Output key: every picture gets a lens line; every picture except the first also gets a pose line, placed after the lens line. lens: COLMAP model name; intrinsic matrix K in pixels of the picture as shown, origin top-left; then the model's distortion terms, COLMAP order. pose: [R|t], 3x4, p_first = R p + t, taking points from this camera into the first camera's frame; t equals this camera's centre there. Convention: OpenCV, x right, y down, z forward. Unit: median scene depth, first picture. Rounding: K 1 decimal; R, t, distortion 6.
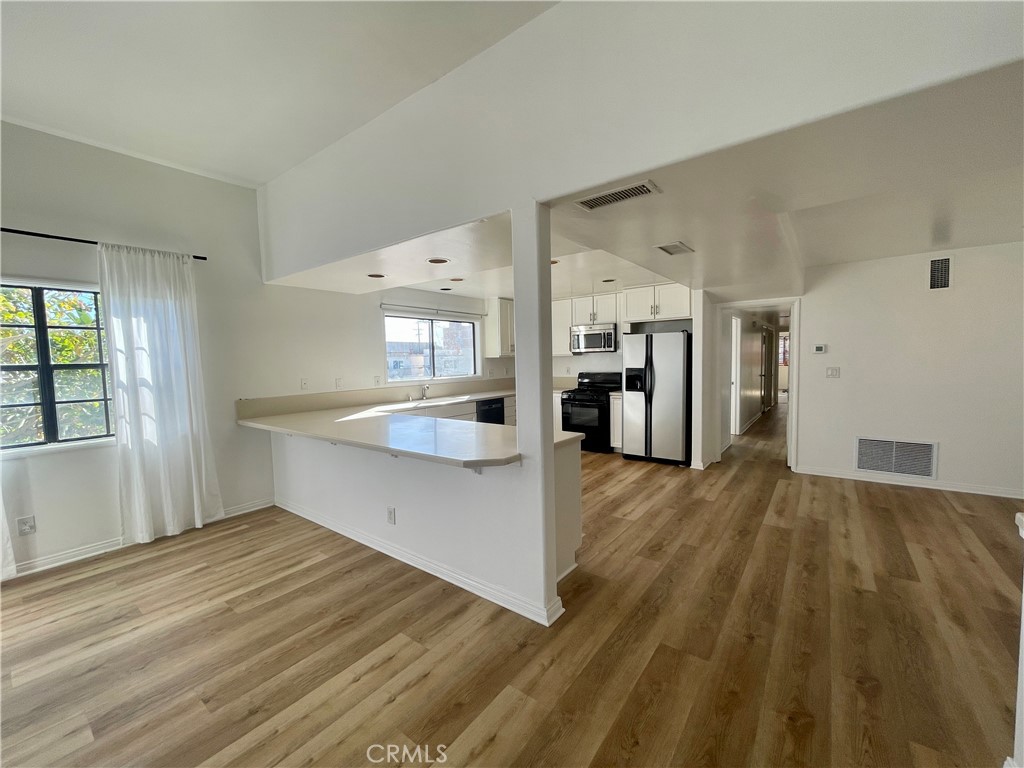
lens RADIAL K [[412.0, 0, 510.2], [0, 412.0, 385.6], [0, 0, 1]] dist [0.000190, -0.000781]
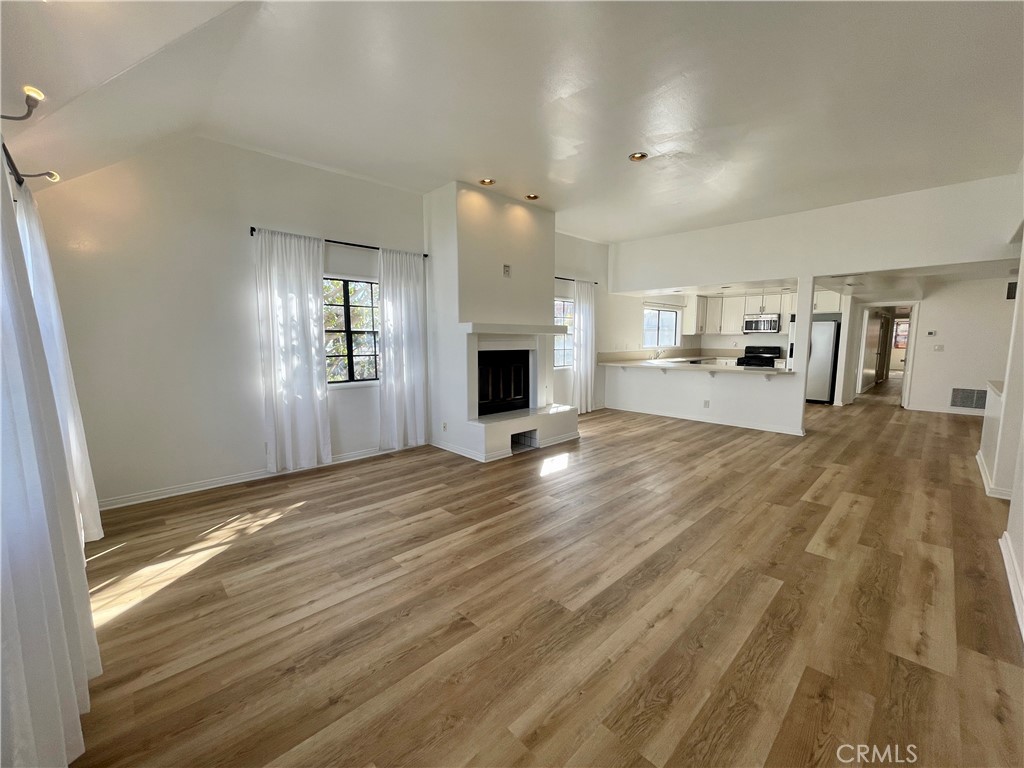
lens RADIAL K [[412.0, 0, 503.5], [0, 412.0, 384.9], [0, 0, 1]] dist [0.000190, -0.000781]
pose [[0.986643, 0.045267, -0.156481, -0.971532], [-0.036223, 0.997530, 0.060178, 0.109282], [0.158818, -0.053706, 0.985846, -1.316670]]
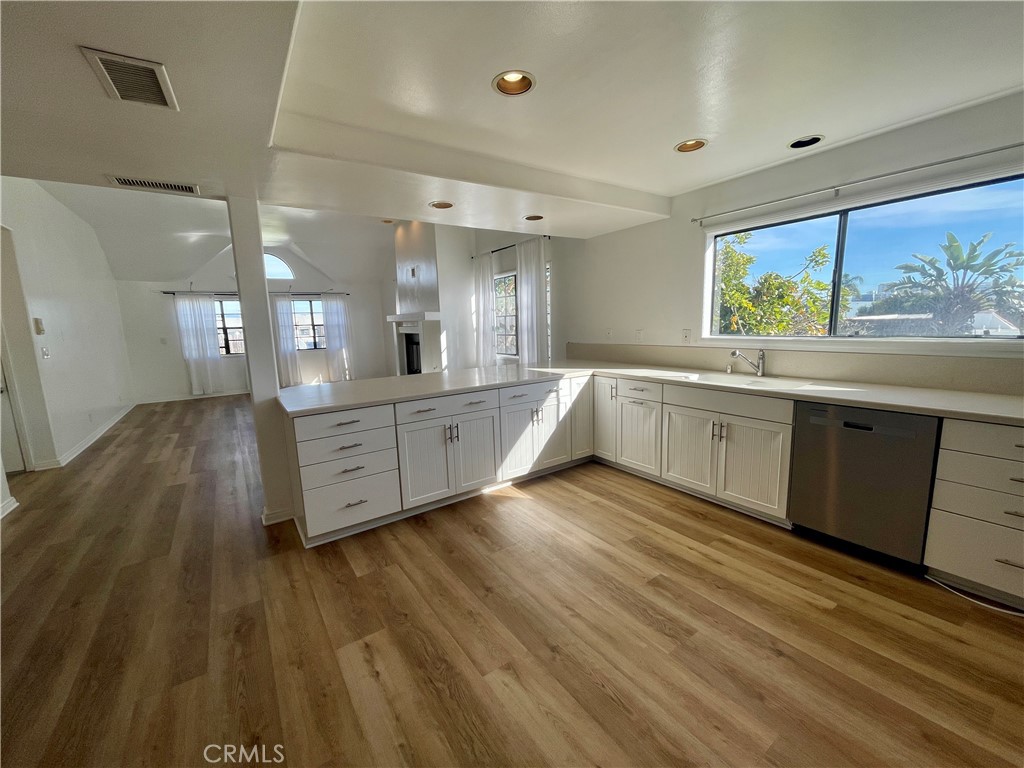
lens RADIAL K [[412.0, 0, 513.3], [0, 412.0, 386.7], [0, 0, 1]] dist [0.000190, -0.000781]
pose [[-0.302084, 0.180614, -0.936015, 0.725993], [-0.020004, 0.980470, 0.195648, -0.094067], [0.953071, 0.077826, -0.292571, 1.493527]]
